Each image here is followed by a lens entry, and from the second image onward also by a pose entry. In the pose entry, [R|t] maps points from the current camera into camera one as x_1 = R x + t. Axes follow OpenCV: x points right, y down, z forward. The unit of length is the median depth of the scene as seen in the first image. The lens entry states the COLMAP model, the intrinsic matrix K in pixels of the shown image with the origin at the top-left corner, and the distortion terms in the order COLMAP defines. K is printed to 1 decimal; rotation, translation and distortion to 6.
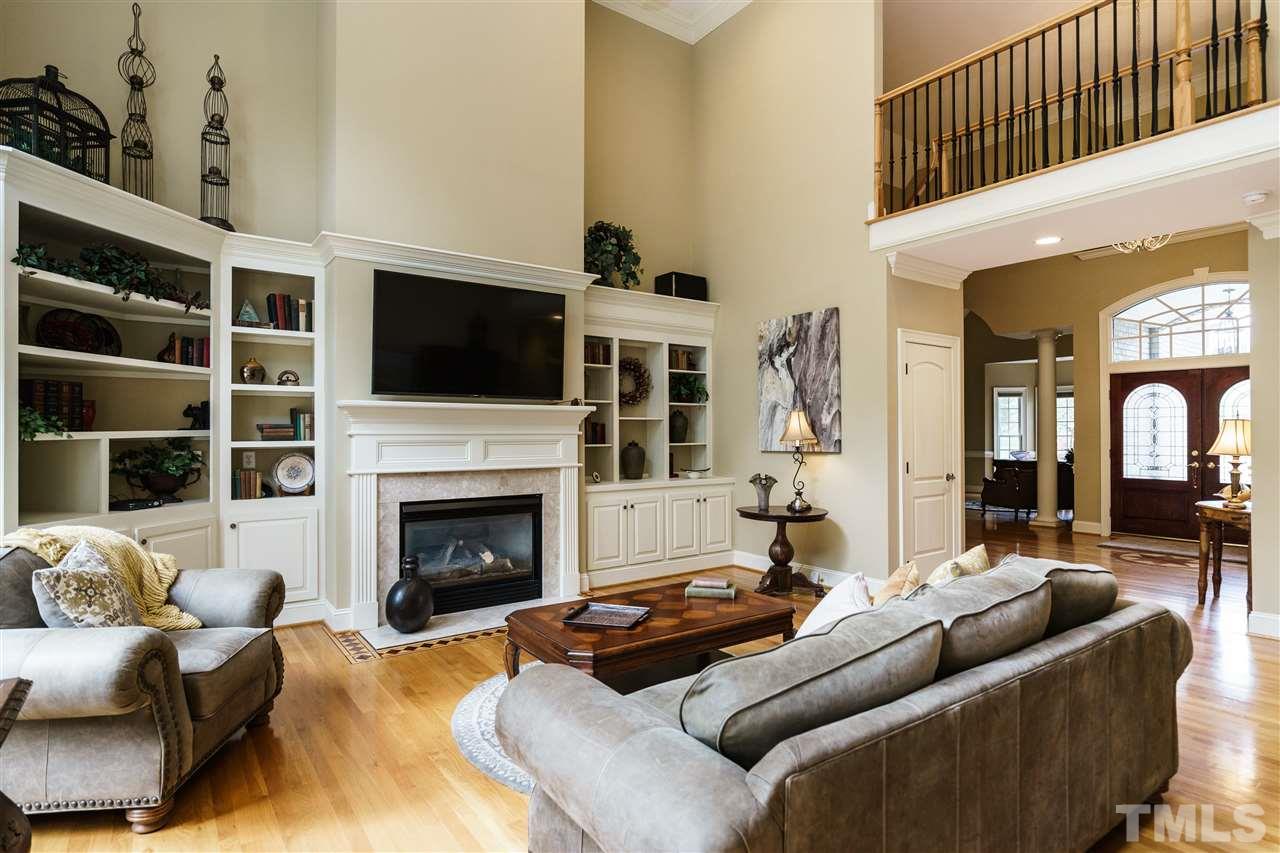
lens RADIAL K [[661.2, 0, 639.6], [0, 661.2, 426.2], [0, 0, 1]] dist [0.002275, -0.000273]
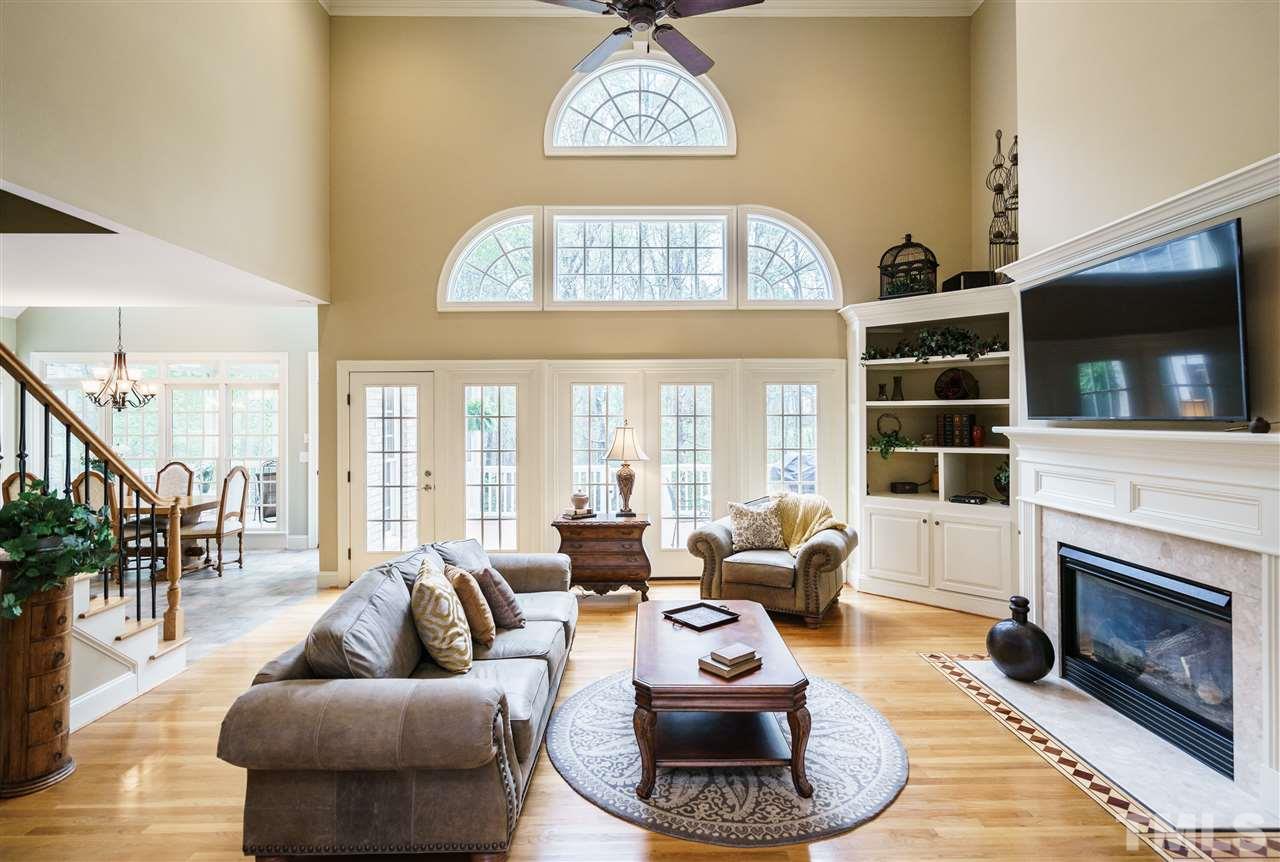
lens RADIAL K [[629.3, 0, 654.6], [0, 629.3, 413.5], [0, 0, 1]] dist [0.001836, -0.001096]
pose [[-0.553702, -0.003365, -0.832708, 0.573948], [0.008766, 0.999913, -0.009870, -0.046403], [0.832669, -0.012765, -0.553624, 0.924745]]
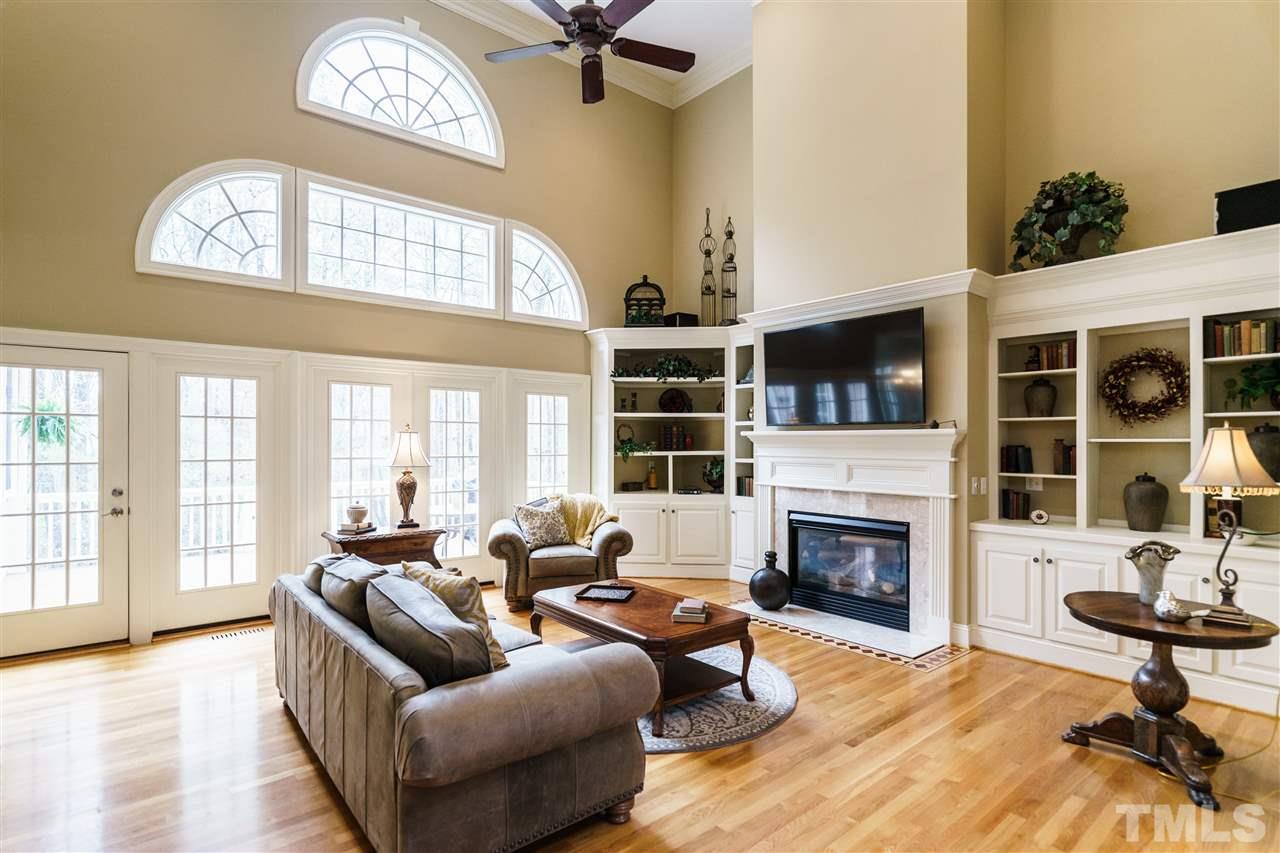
lens RADIAL K [[632.6, 0, 646.1], [0, 632.6, 439.9], [0, 0, 1]] dist [0.002094, 0.000273]
pose [[0.091249, -0.001281, -0.995827, 0.746573], [0.004949, 0.999987, -0.000833, -0.017611], [0.995816, -0.004852, 0.091254, 0.560911]]
